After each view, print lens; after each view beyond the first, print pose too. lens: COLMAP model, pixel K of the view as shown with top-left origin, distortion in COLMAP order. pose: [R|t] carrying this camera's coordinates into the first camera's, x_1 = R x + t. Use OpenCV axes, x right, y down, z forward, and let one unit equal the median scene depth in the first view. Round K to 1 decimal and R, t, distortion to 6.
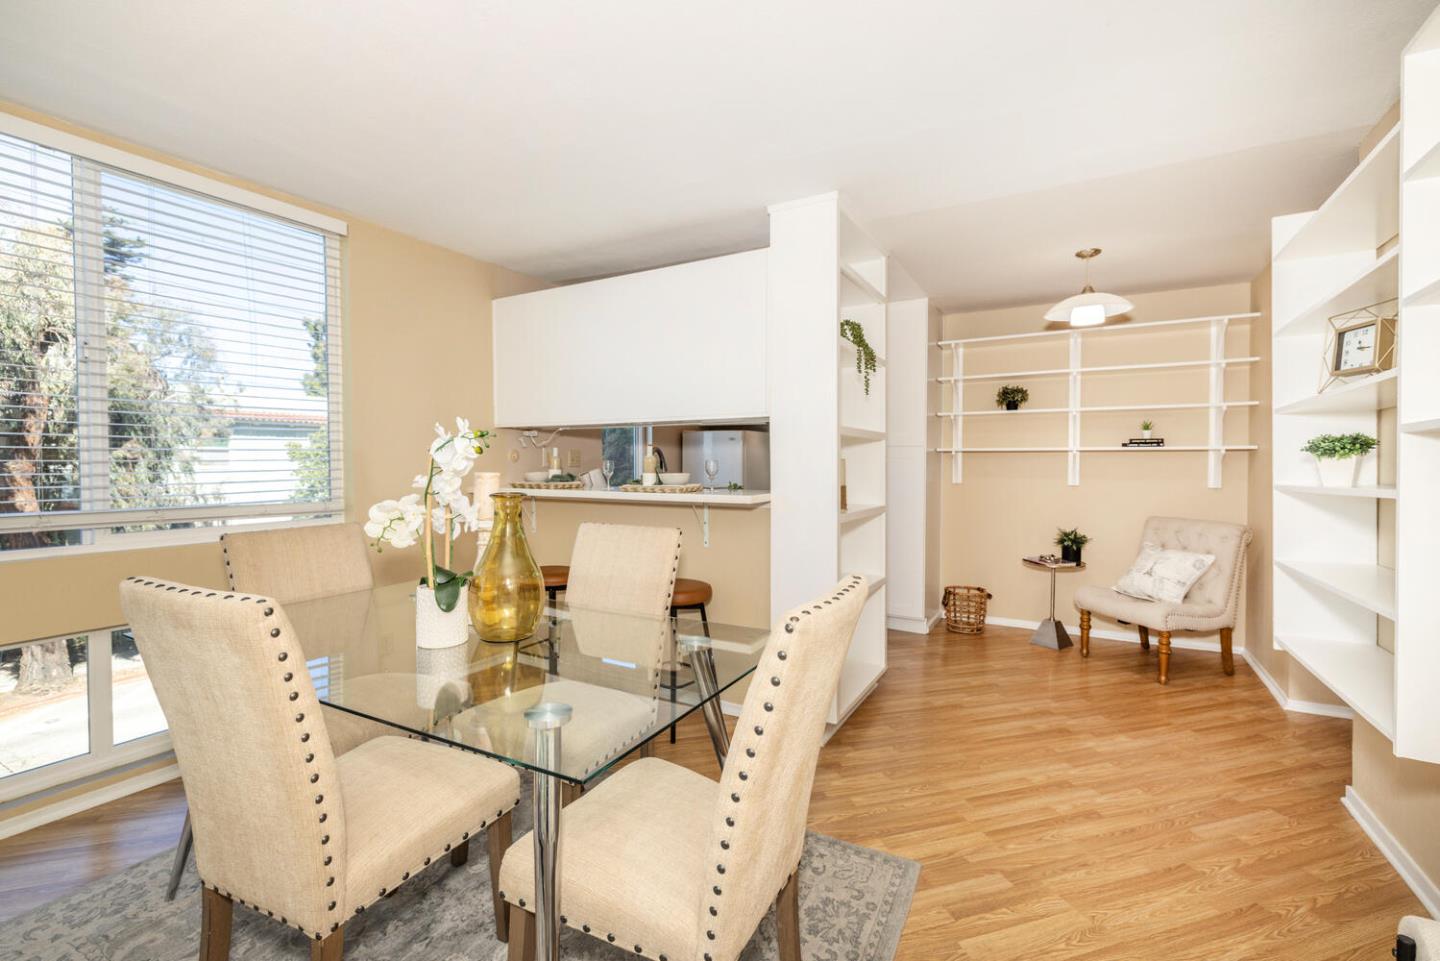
lens RADIAL K [[625.9, 0, 736.0], [0, 625.9, 479.2], [0, 0, 1]] dist [0.000417, 0.000212]
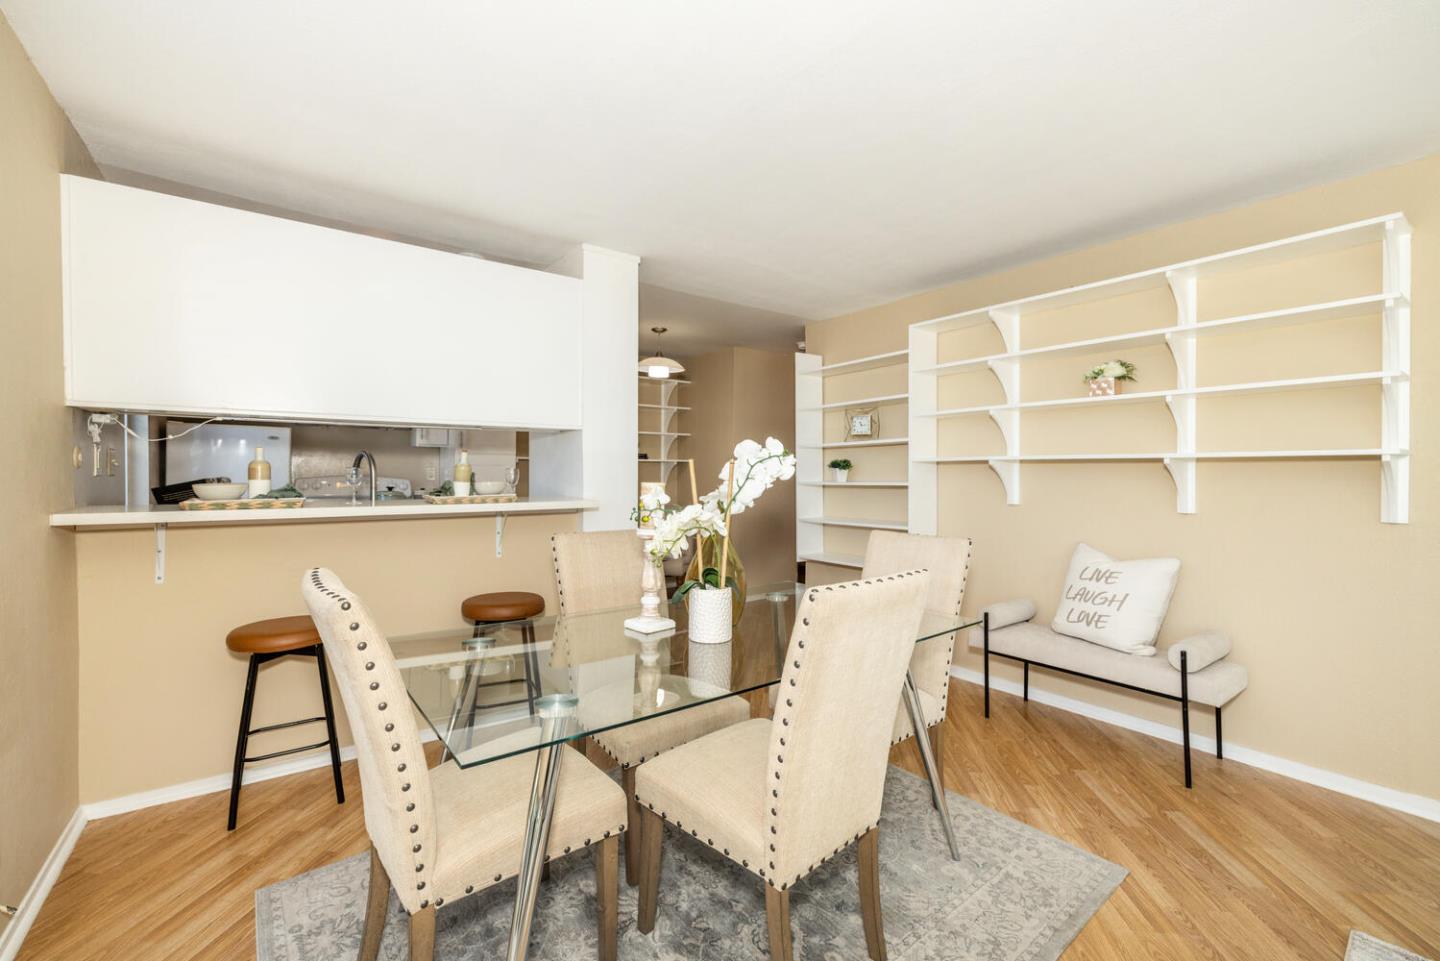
lens RADIAL K [[612.8, 0, 726.7], [0, 612.8, 474.7], [0, 0, 1]] dist [-0.000266, 0.000067]
pose [[0.386275, -0.006281, 0.922362, -0.728407], [0.018504, 0.999828, -0.000941, -0.011175], [-0.922198, 0.017431, 0.386325, 0.289731]]
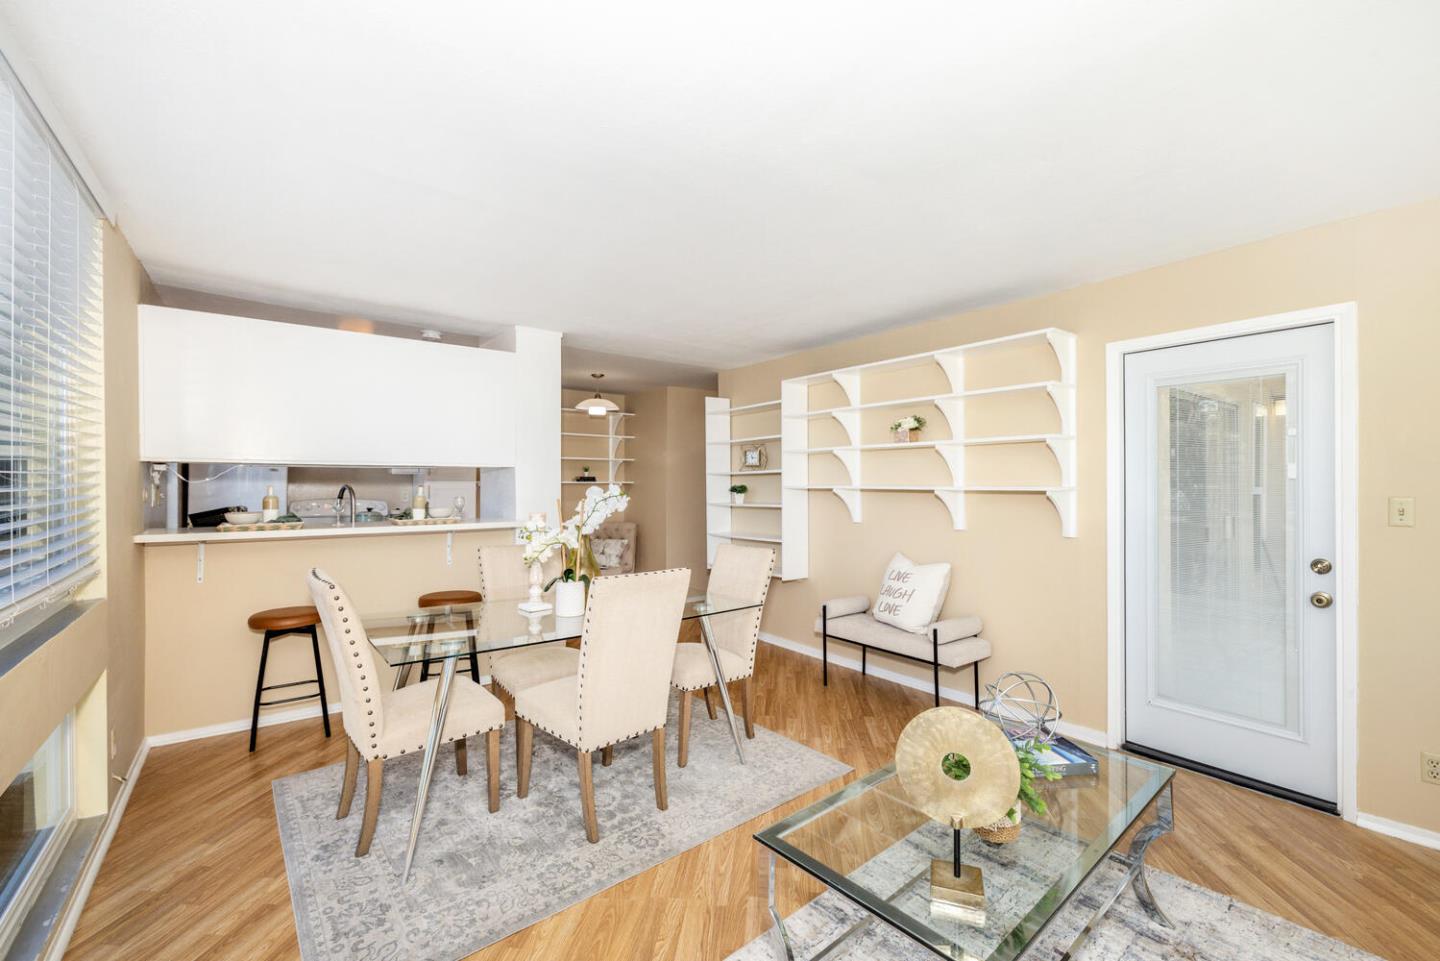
lens RADIAL K [[625.9, 0, 736.0], [0, 625.9, 479.2], [0, 0, 1]] dist [0.000417, 0.000212]
pose [[0.371810, 0.000940, 0.928308, -0.952083], [0.020544, 0.999746, -0.009241, -0.040441], [-0.928081, 0.022507, 0.371697, -0.027067]]
